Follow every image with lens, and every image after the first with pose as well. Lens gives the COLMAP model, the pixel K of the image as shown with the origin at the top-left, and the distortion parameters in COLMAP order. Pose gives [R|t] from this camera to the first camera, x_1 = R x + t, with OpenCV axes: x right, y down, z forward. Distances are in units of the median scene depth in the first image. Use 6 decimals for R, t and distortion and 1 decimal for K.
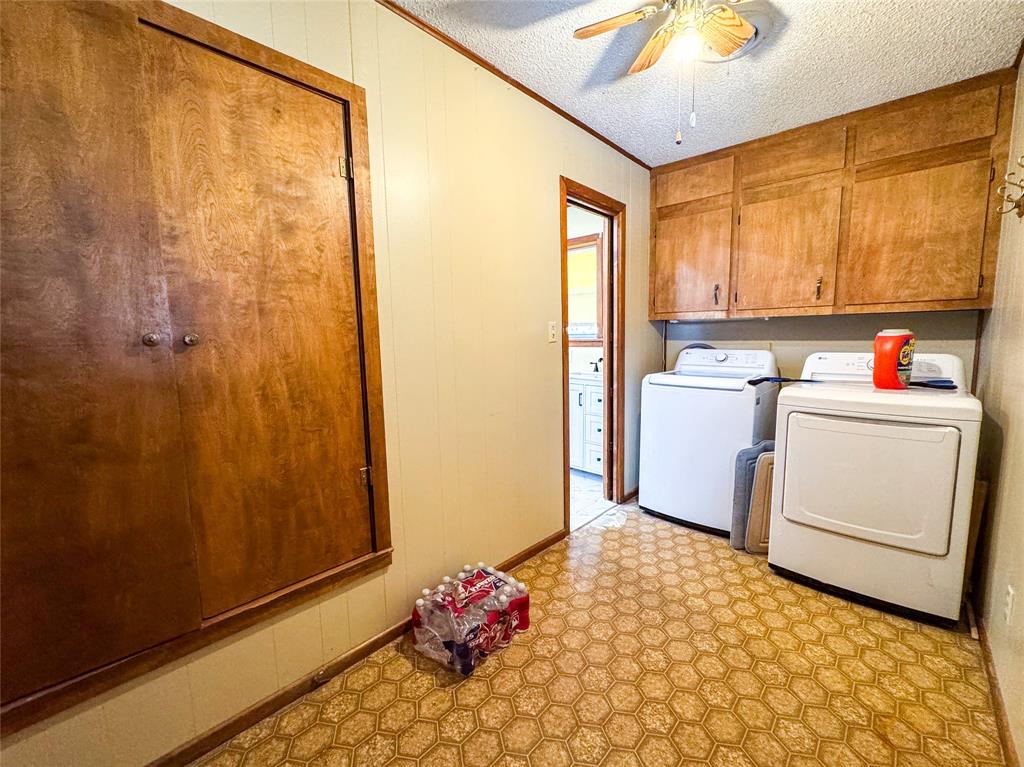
lens RADIAL K [[412.9, 0, 512.7], [0, 412.9, 383.6], [0, 0, 1]] dist [-0.003945, 0.000722]
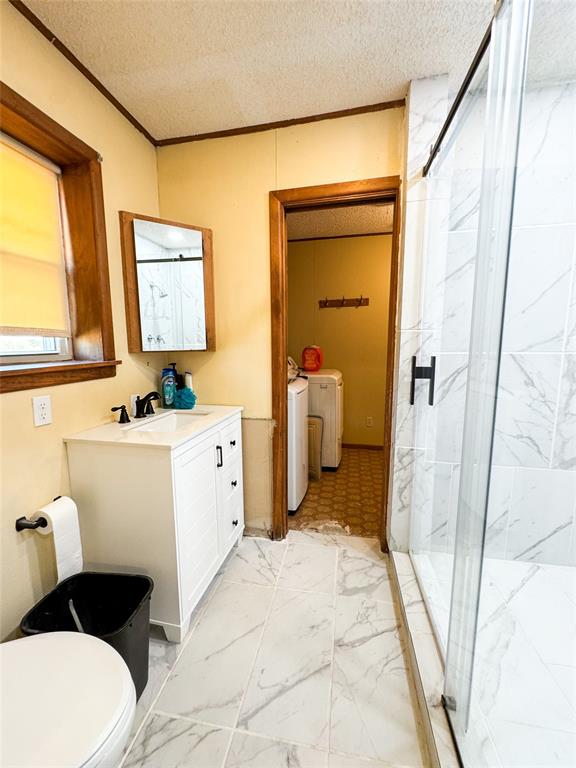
lens RADIAL K [[309.7, 0, 287.3], [0, 309.7, 385.8], [0, 0, 1]] dist [-0.003945, 0.000722]
pose [[-0.533126, -0.090954, 0.841133, -0.361003], [0.112304, 0.977799, 0.176912, -0.182953], [-0.838549, 0.188779, -0.511075, 1.527392]]
